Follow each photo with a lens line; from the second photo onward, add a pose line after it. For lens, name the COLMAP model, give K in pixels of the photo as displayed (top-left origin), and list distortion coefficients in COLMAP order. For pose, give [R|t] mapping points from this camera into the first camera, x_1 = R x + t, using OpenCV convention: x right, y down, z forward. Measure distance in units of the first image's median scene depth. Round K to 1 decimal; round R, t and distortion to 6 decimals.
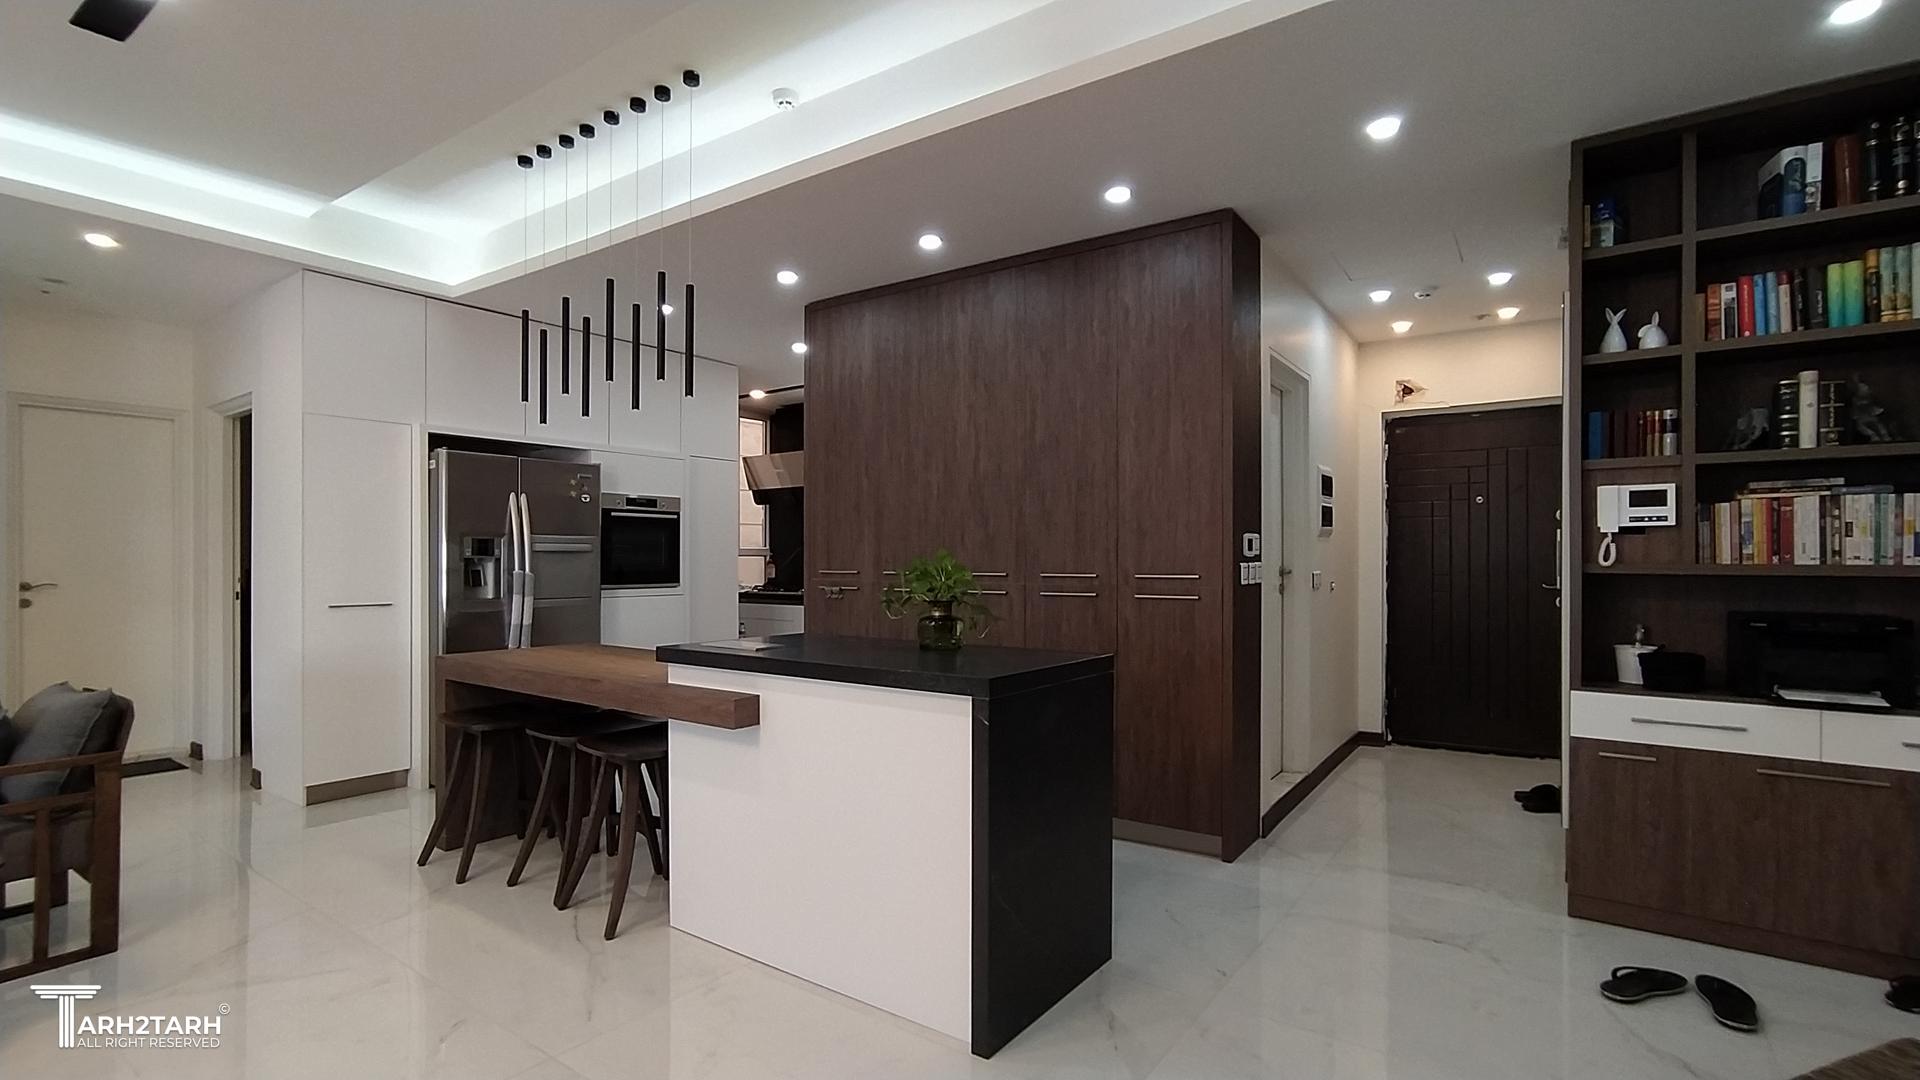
lens RADIAL K [[874.8, 0, 919.7], [0, 874.8, 546.1], [0, 0, 1]] dist [0.005030, 0.000453]
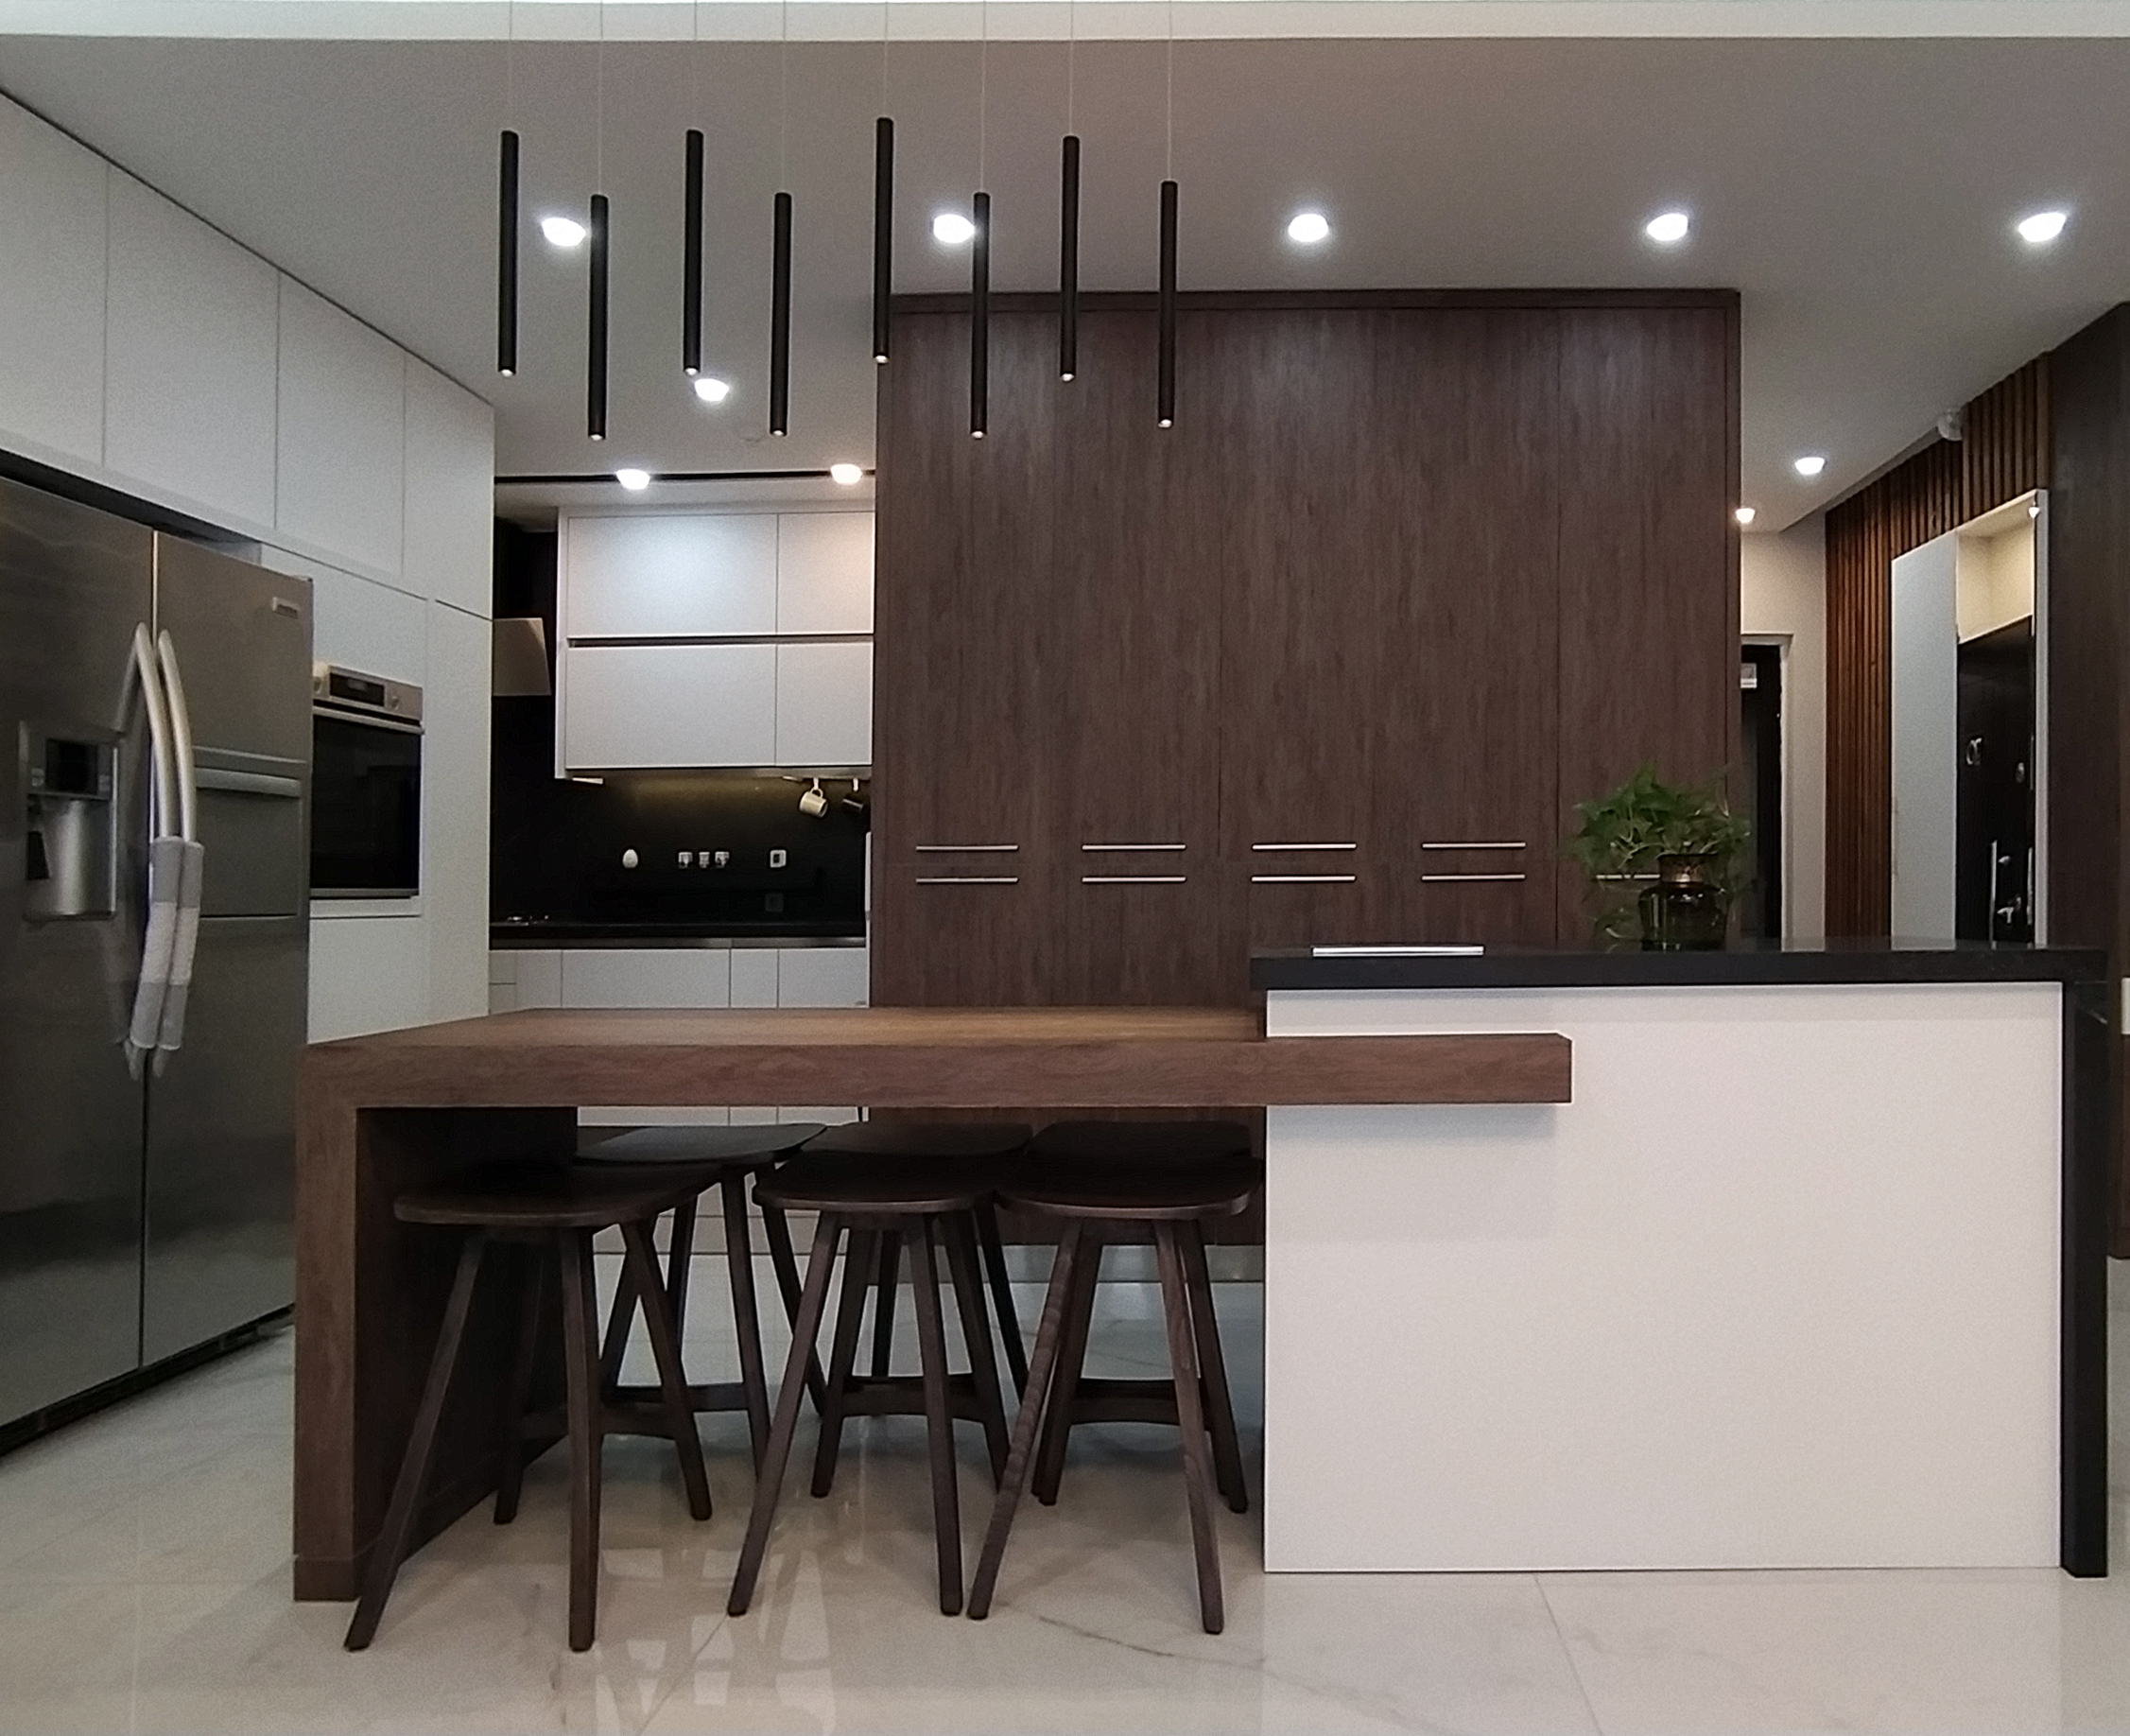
lens RADIAL K [[1497.2, 0, 1170.2], [0, 1497.2, 864.9], [0, 0, 1]] dist [-0.000363, -0.000586]
pose [[0.816273, 0.004103, 0.577651, -0.582439], [-0.000406, 0.999979, -0.006529, 0.052706], [-0.577666, 0.005095, 0.816258, 0.293246]]
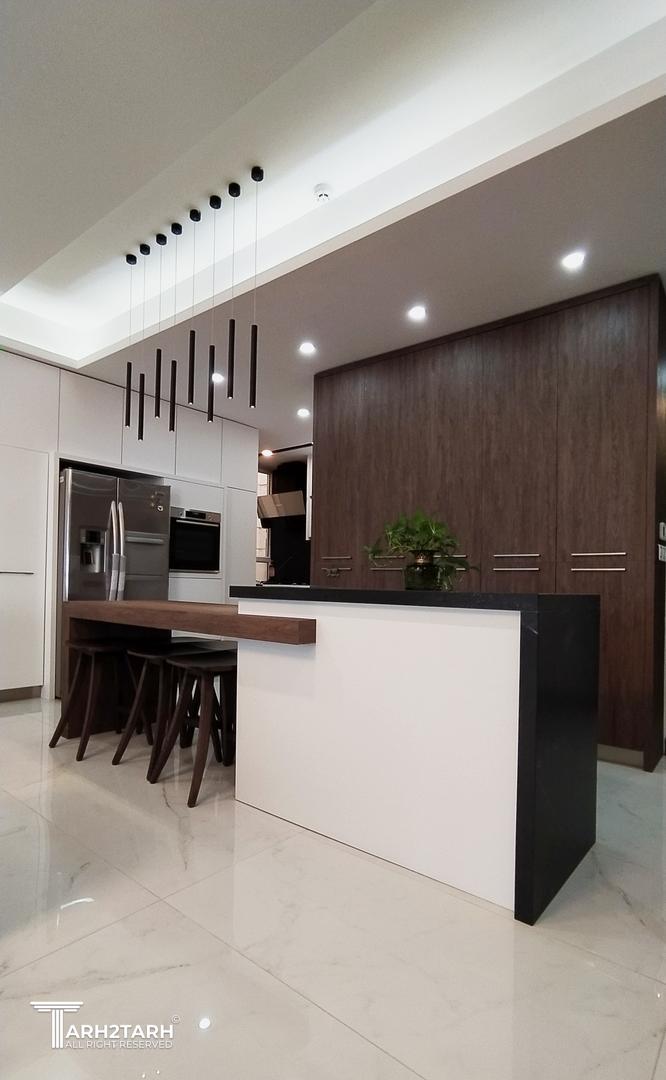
lens RADIAL K [[540.7, 0, 309.1], [0, 540.7, 574.3], [0, 0, 1]] dist [-0.002844, 0.000752]
pose [[0.997777, 0.020845, -0.063293, -0.095415], [-0.021163, 0.999767, -0.004359, 0.071849], [0.063188, 0.005689, 0.997985, 0.144578]]
